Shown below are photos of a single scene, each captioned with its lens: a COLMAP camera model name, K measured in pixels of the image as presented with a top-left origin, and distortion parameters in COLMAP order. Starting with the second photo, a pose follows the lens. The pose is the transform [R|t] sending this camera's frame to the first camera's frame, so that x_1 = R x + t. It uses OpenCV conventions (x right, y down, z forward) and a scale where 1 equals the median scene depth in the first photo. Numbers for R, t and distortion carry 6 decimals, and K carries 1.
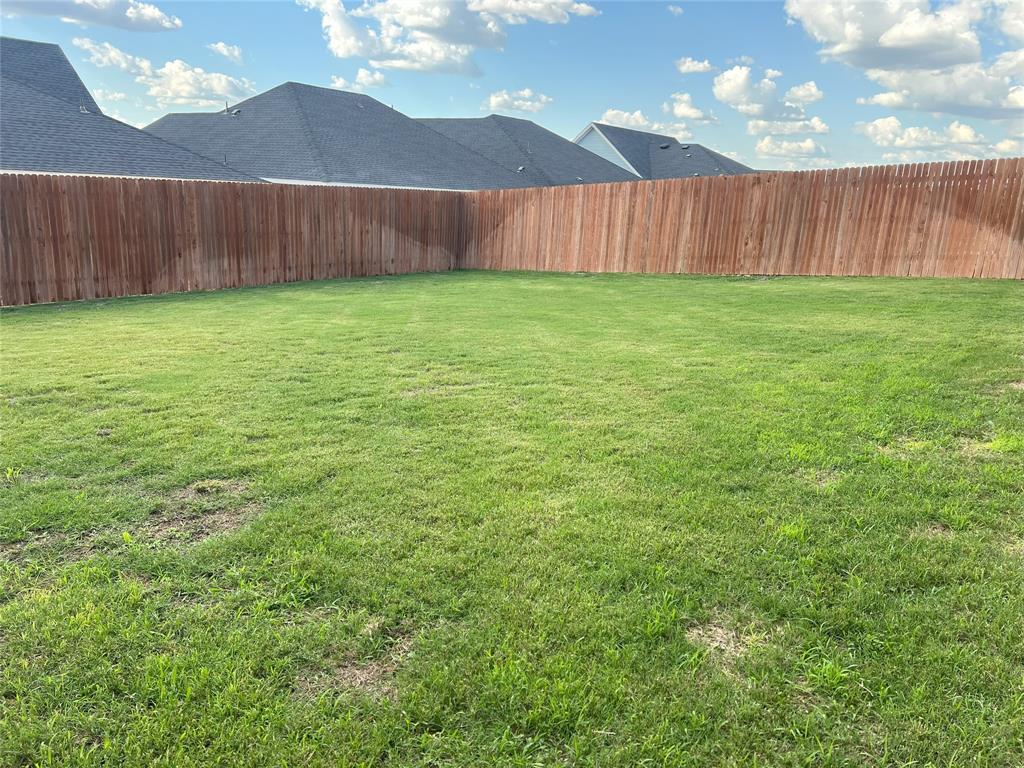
lens RADIAL K [[768.7, 0, 509.9], [0, 768.7, 383.6], [0, 0, 1]] dist [0.062237, -0.073563]
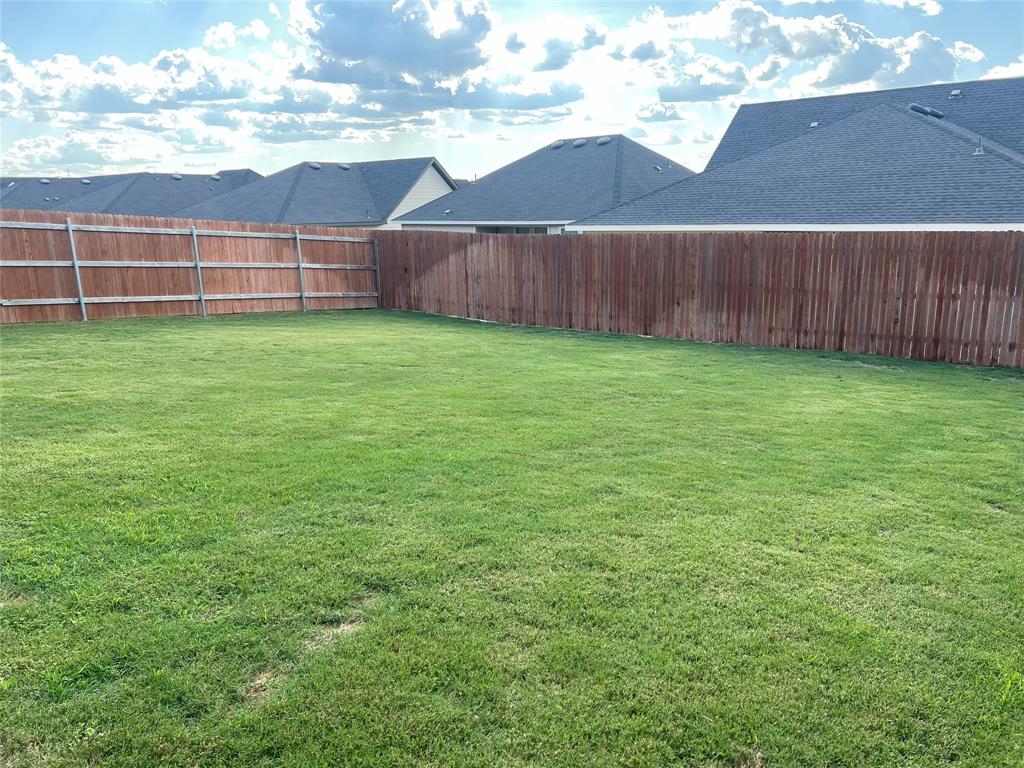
lens RADIAL K [[768.7, 0, 511.6], [0, 768.7, 385.5], [0, 0, 1]] dist [0.062237, -0.073563]
pose [[-0.032367, 0.167443, -0.985350, 0.622516], [-0.233016, 0.957436, 0.170354, -0.183635], [0.971934, 0.235116, 0.008027, 0.791247]]
